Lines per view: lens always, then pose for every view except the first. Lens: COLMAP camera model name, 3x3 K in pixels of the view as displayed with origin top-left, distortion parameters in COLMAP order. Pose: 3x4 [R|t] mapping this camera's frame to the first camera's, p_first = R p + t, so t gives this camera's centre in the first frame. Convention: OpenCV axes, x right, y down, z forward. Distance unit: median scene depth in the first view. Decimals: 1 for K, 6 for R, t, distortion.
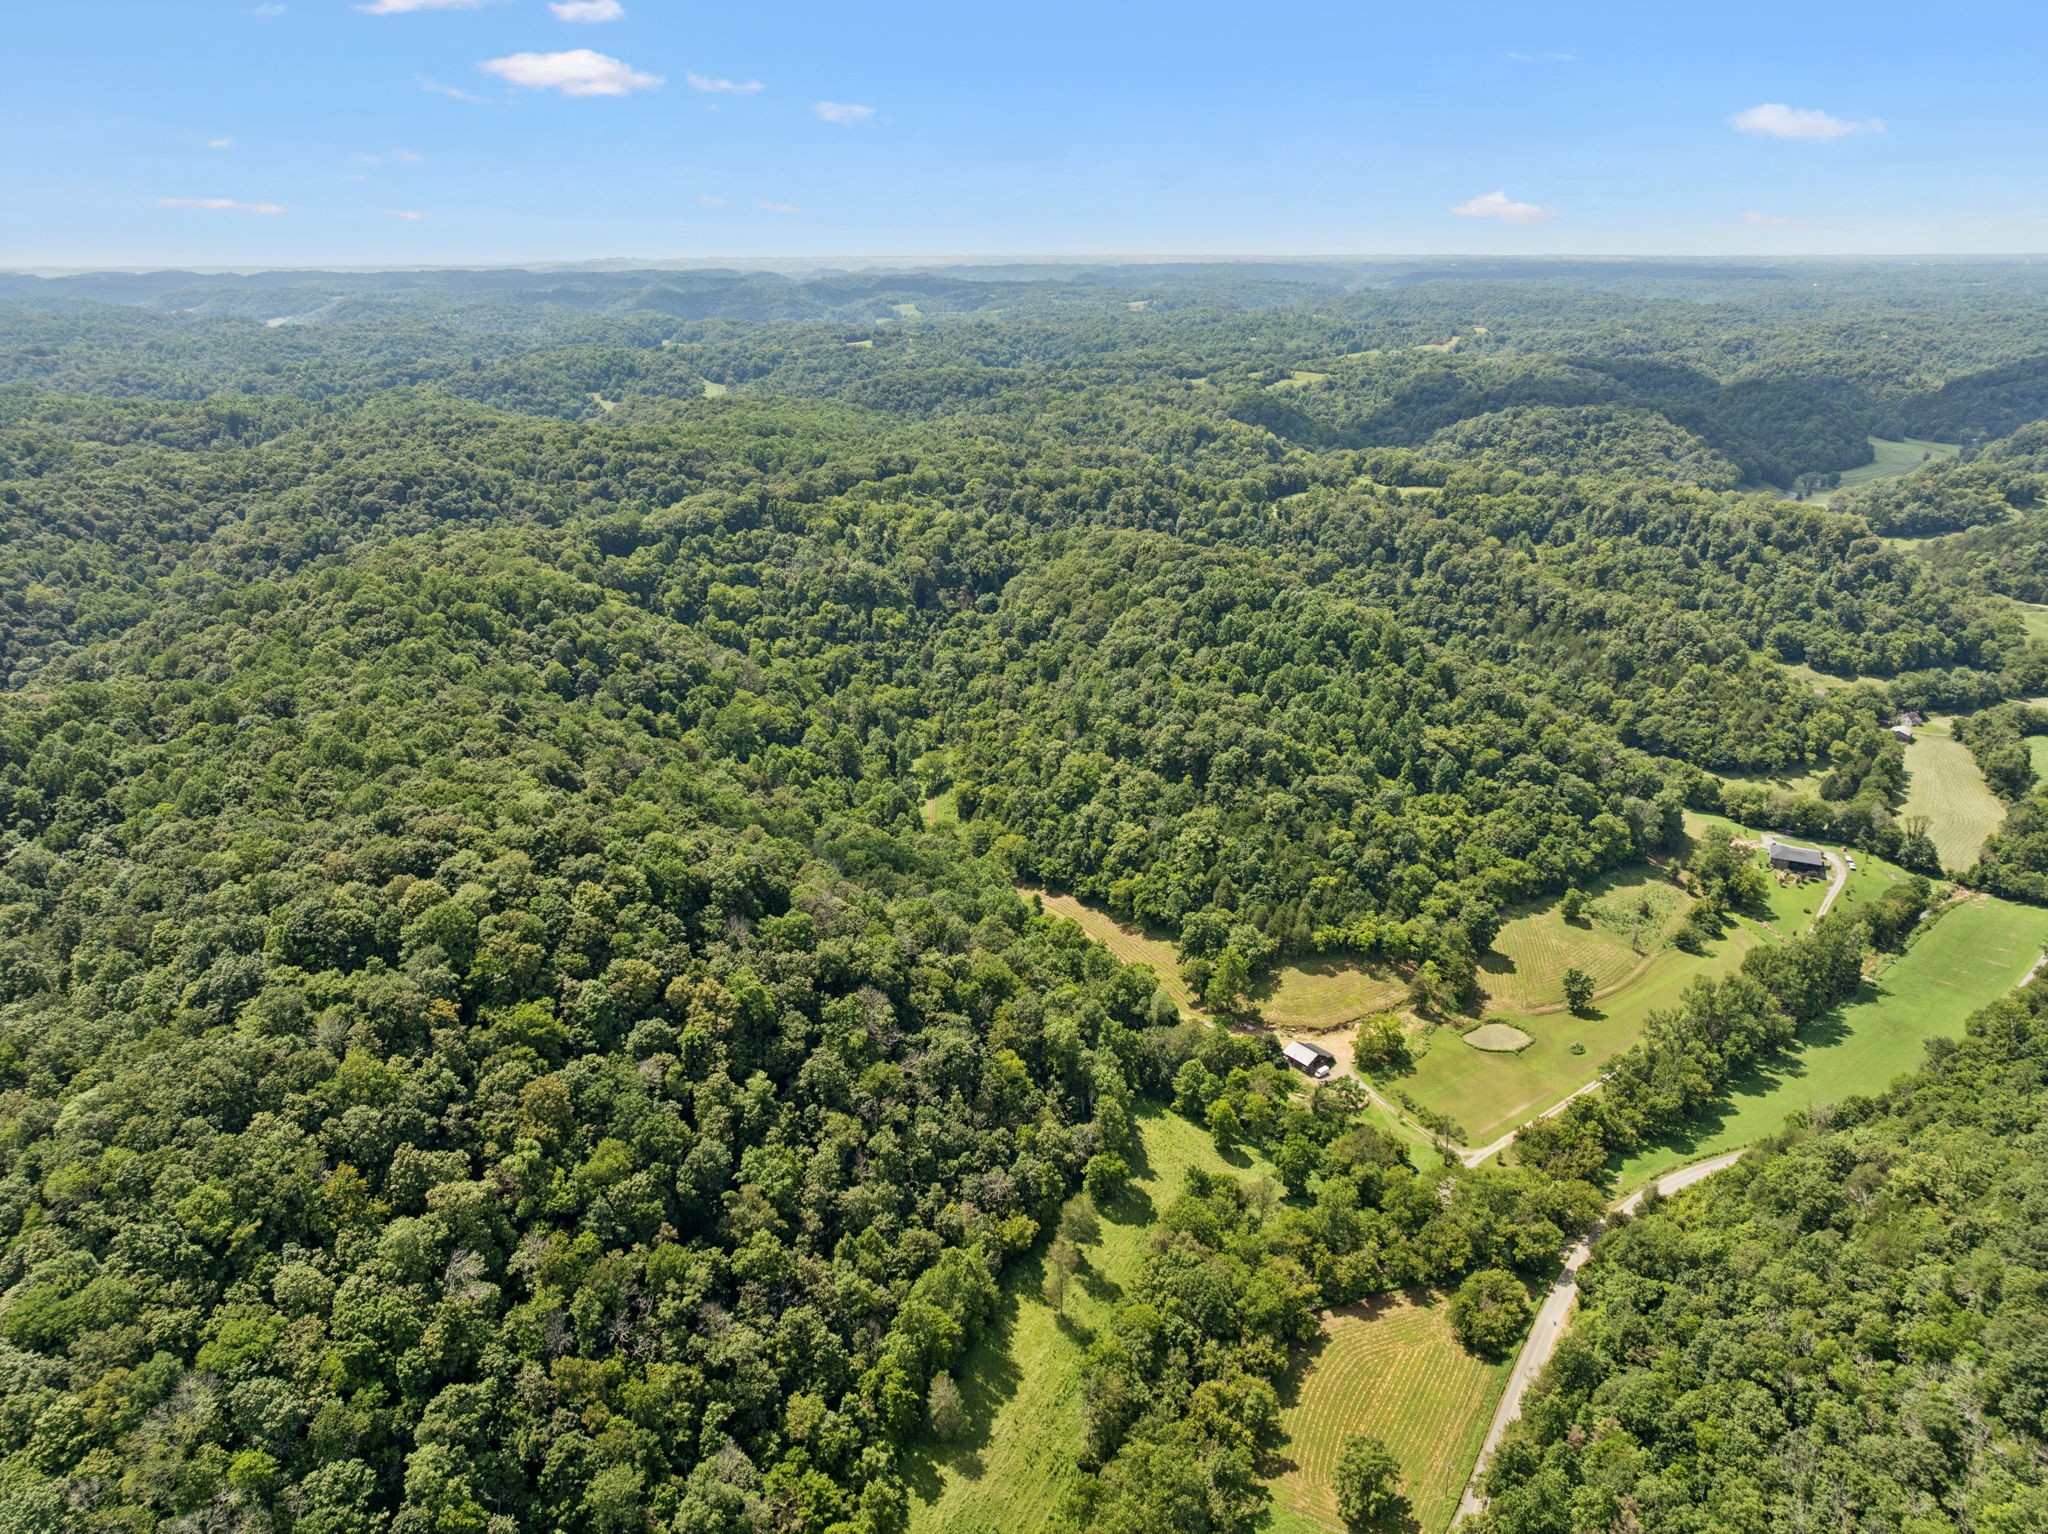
lens RADIAL K [[1427.4, 0, 1024.0], [0, 1427.4, 767.0], [0, 0, 1]] dist [0.014063, -0.034474]
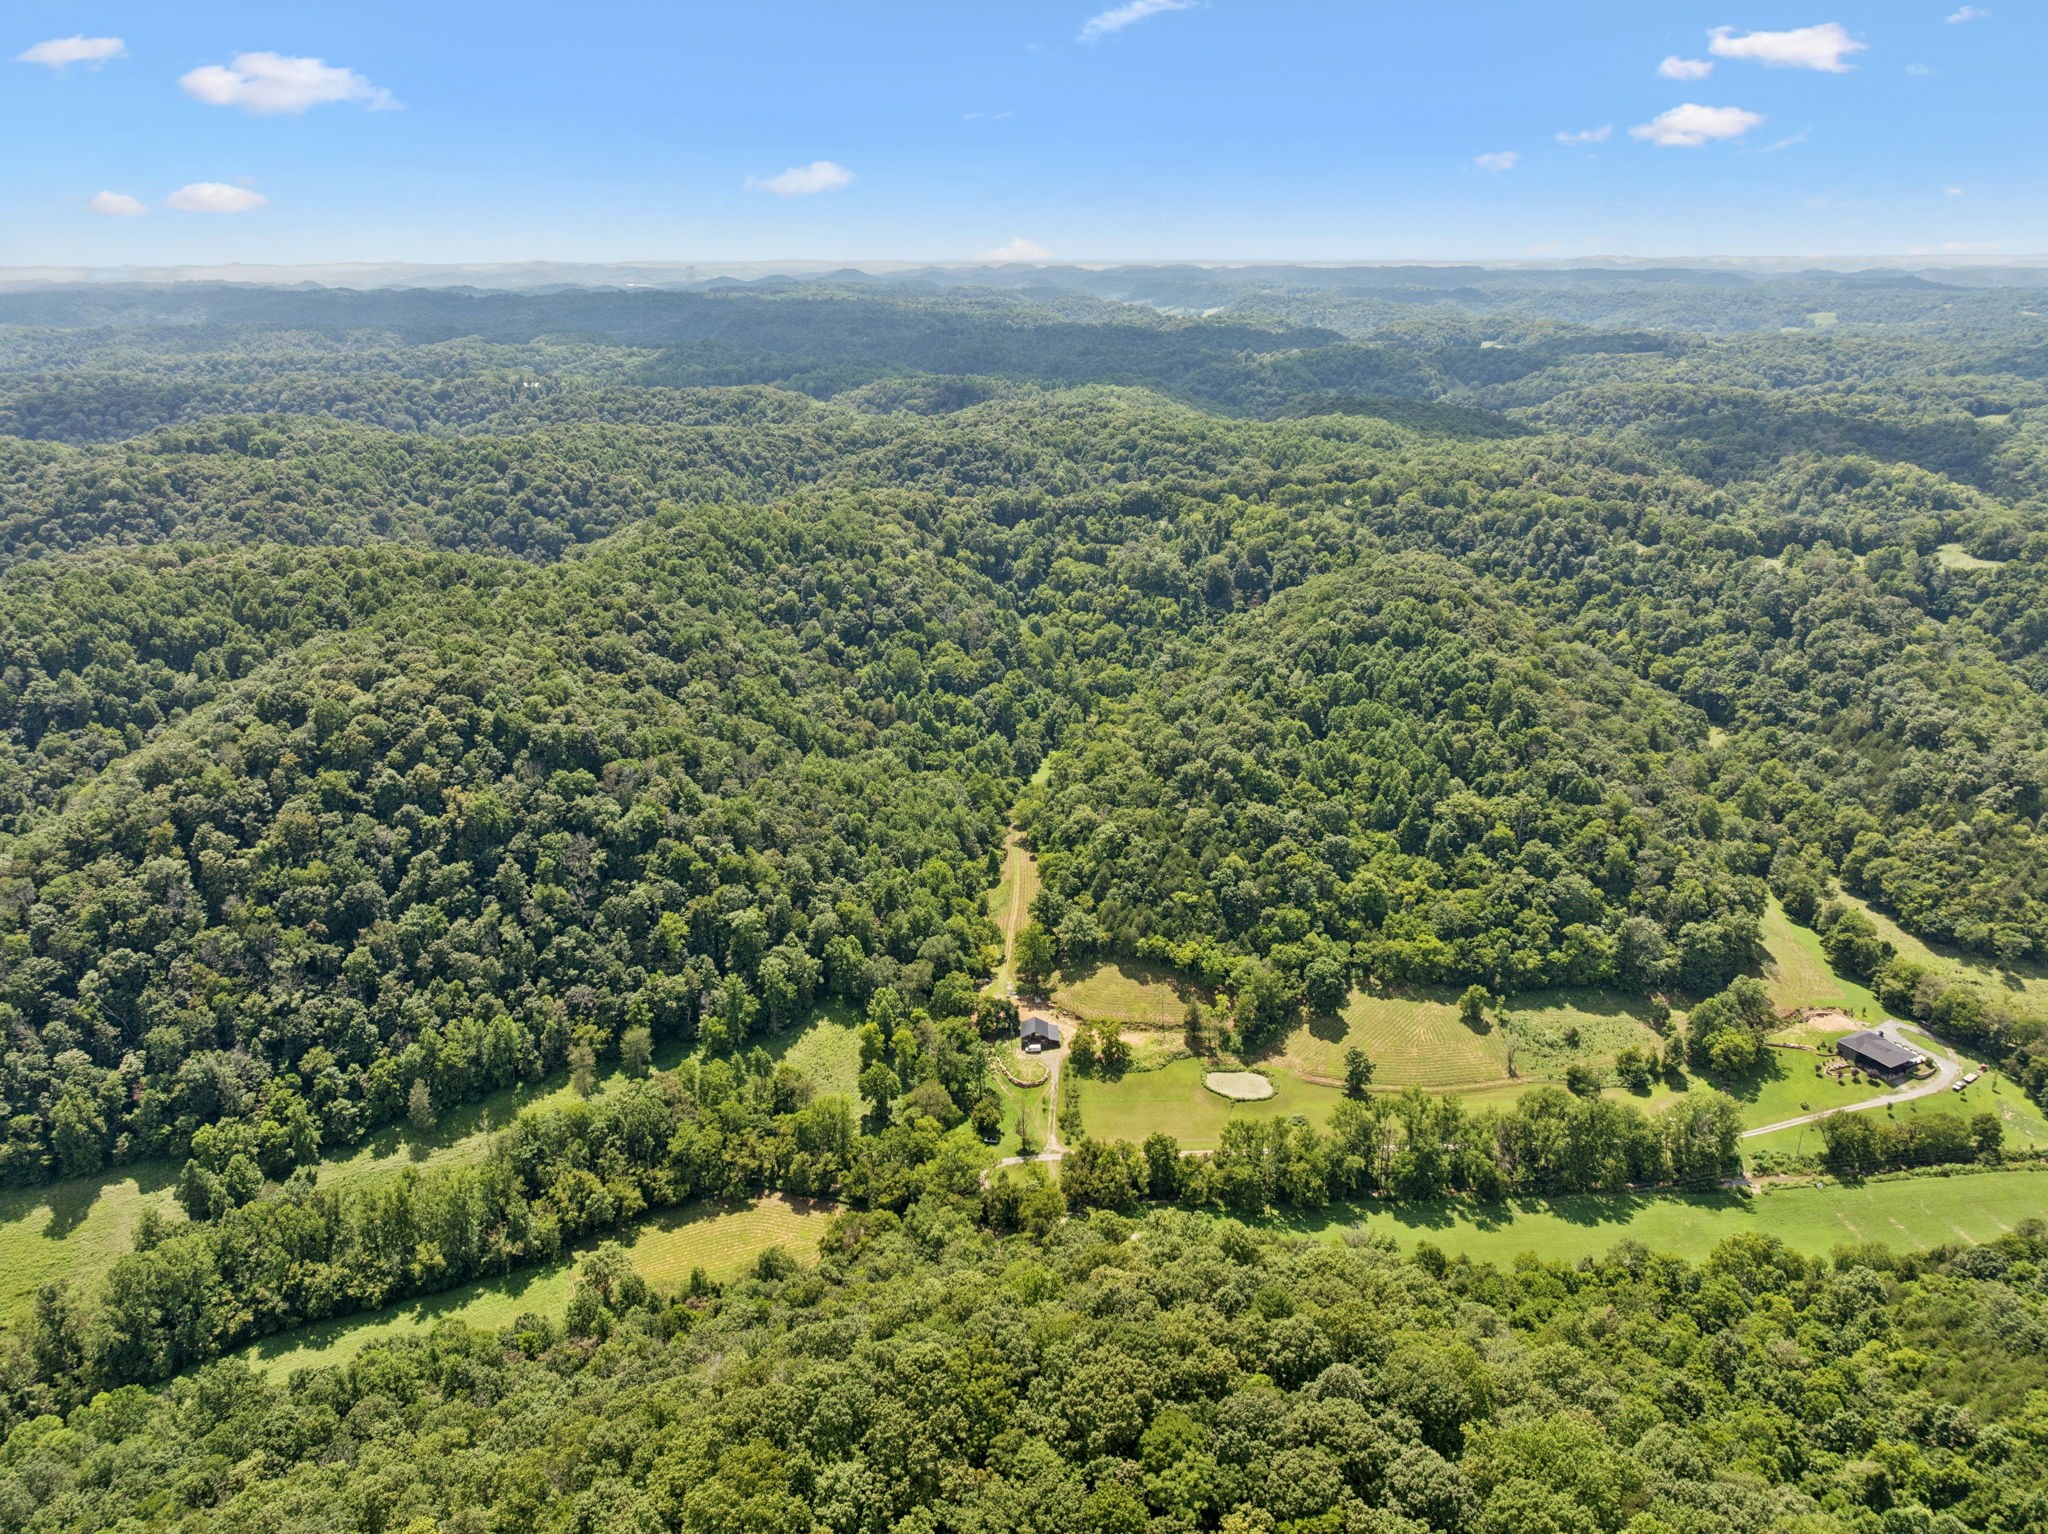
lens RADIAL K [[1428.5, 0, 1024.0], [0, 1428.5, 767.0], [0, 0, 1]] dist [0.002859, -0.042790]
pose [[0.801888, 0.205088, -0.561173, 0.584654], [-0.203181, 0.976869, 0.066674, -0.048261], [0.561866, 0.060555, 0.825009, 0.076664]]
